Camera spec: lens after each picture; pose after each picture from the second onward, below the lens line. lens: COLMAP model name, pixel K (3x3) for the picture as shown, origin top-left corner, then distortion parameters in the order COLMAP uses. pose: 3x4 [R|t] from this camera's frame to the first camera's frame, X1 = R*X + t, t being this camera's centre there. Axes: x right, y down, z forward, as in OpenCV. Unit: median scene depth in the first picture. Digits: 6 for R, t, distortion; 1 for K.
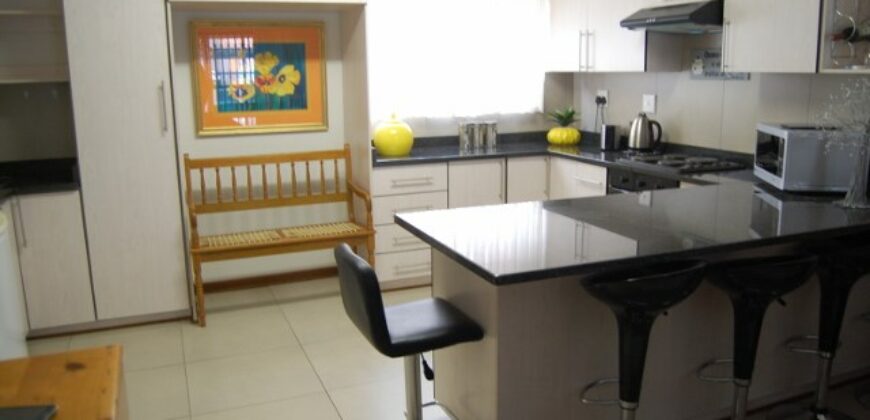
lens RADIAL K [[683.1, 0, 434.8], [0, 683.1, 206.9], [0, 0, 1]] dist [0.015408, 0.004742]
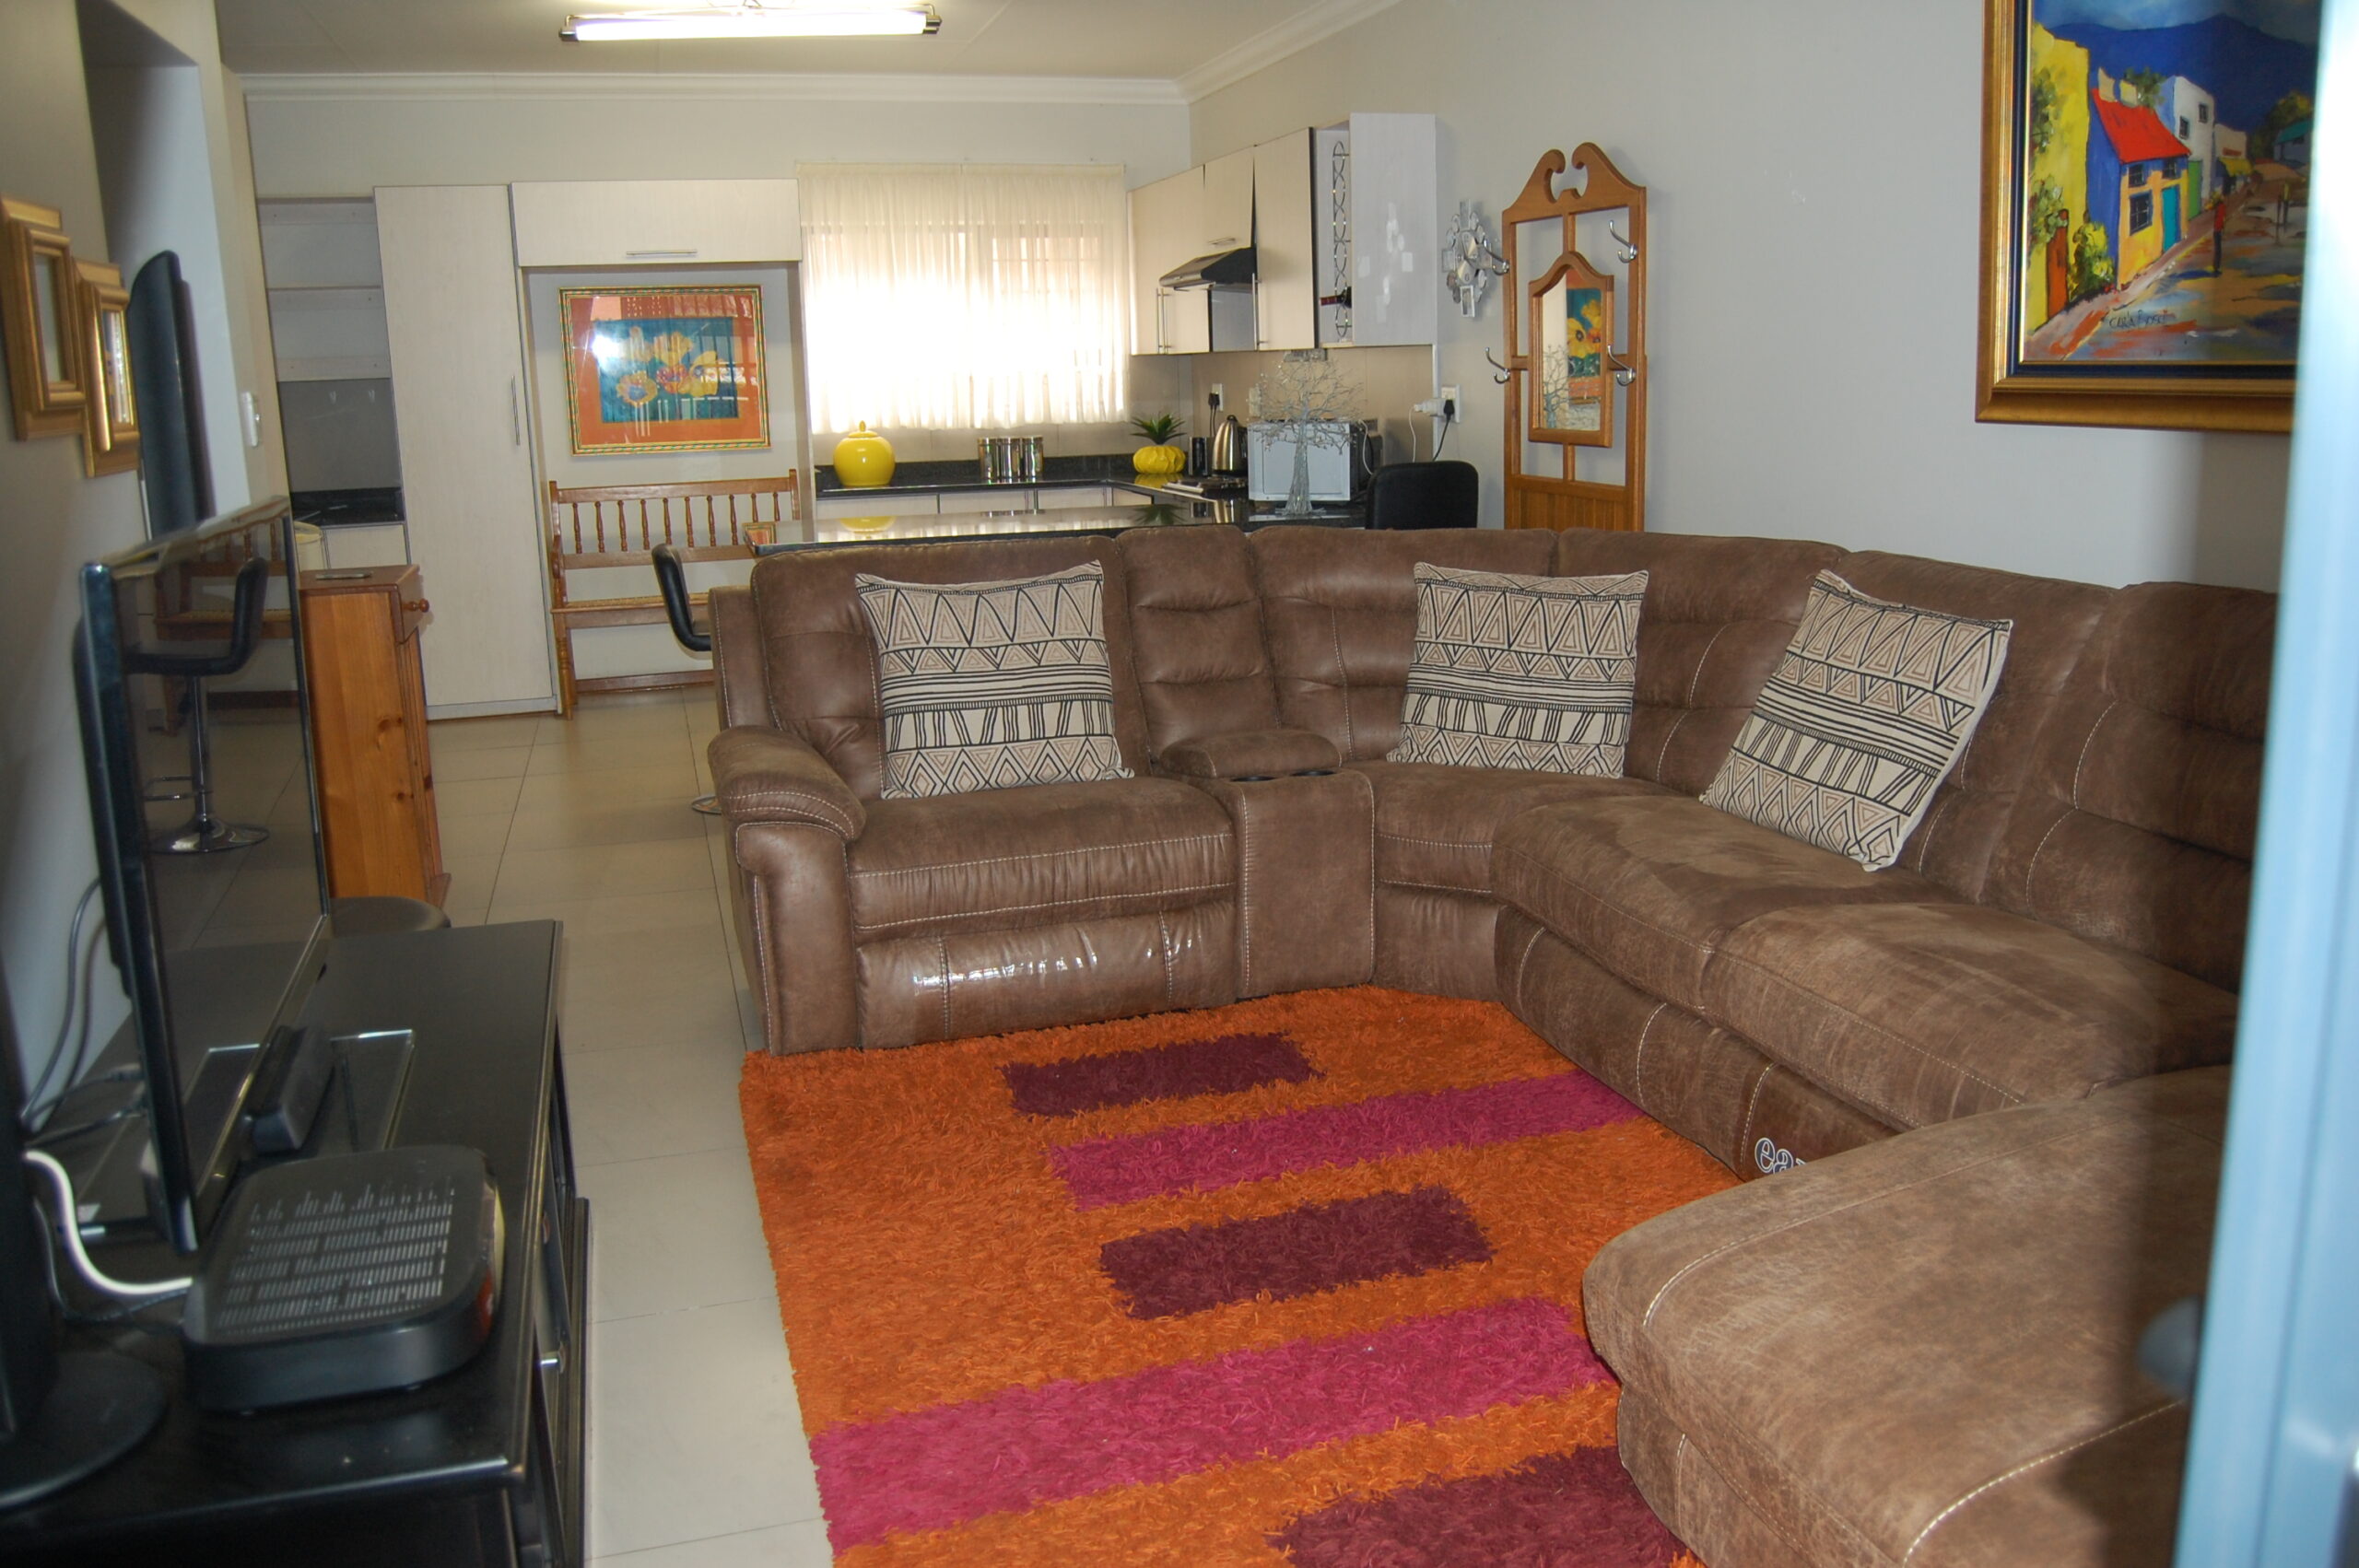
lens RADIAL K [[1939.1, 0, 1175.8], [0, 1939.1, 777.0], [0, 0, 1]] dist [-0.014839, -0.008256]
pose [[0.994600, 0.010870, -0.103210, 0.427431], [-0.009830, 0.999896, 0.010585, 0.178639], [0.103314, -0.009513, 0.994603, -0.799349]]
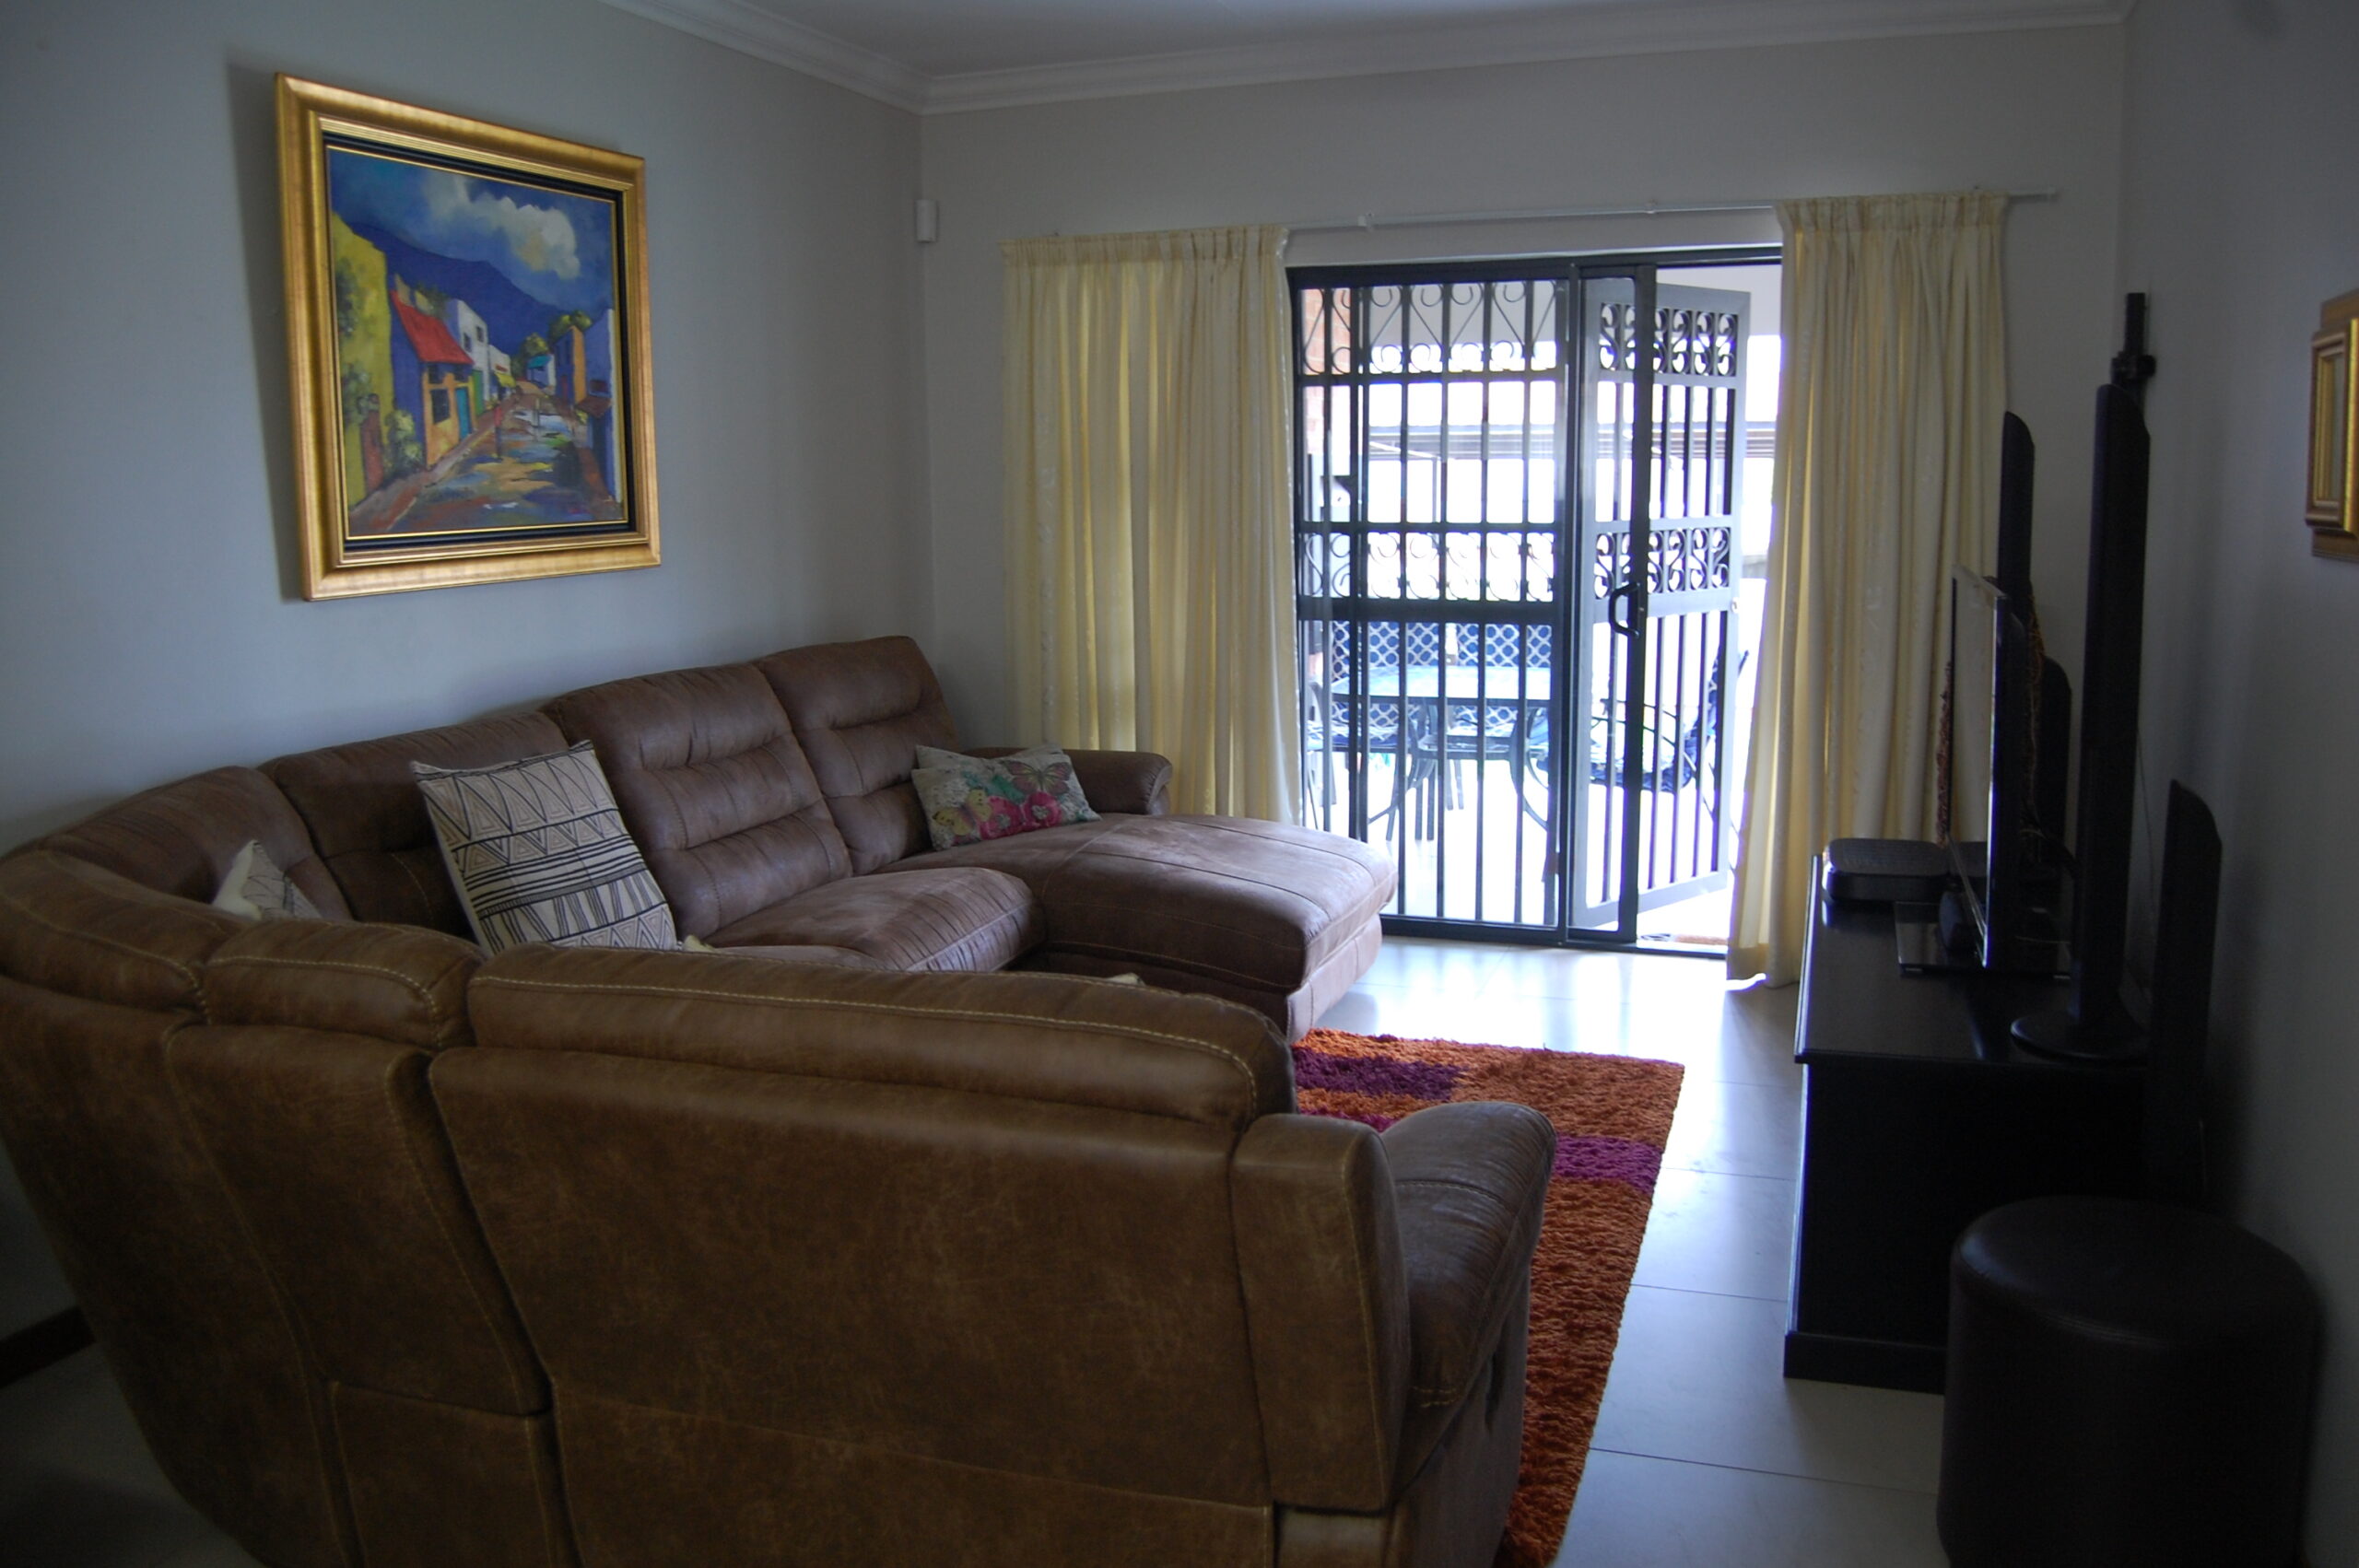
lens RADIAL K [[1939.1, 0, 1179.1], [0, 1939.1, 784.9], [0, 0, 1]] dist [-0.014839, -0.008256]
pose [[-0.754760, -0.085860, 0.650358, -0.467507], [0.158664, 0.938070, 0.307978, -0.260515], [-0.636524, 0.335638, -0.694395, 1.214252]]
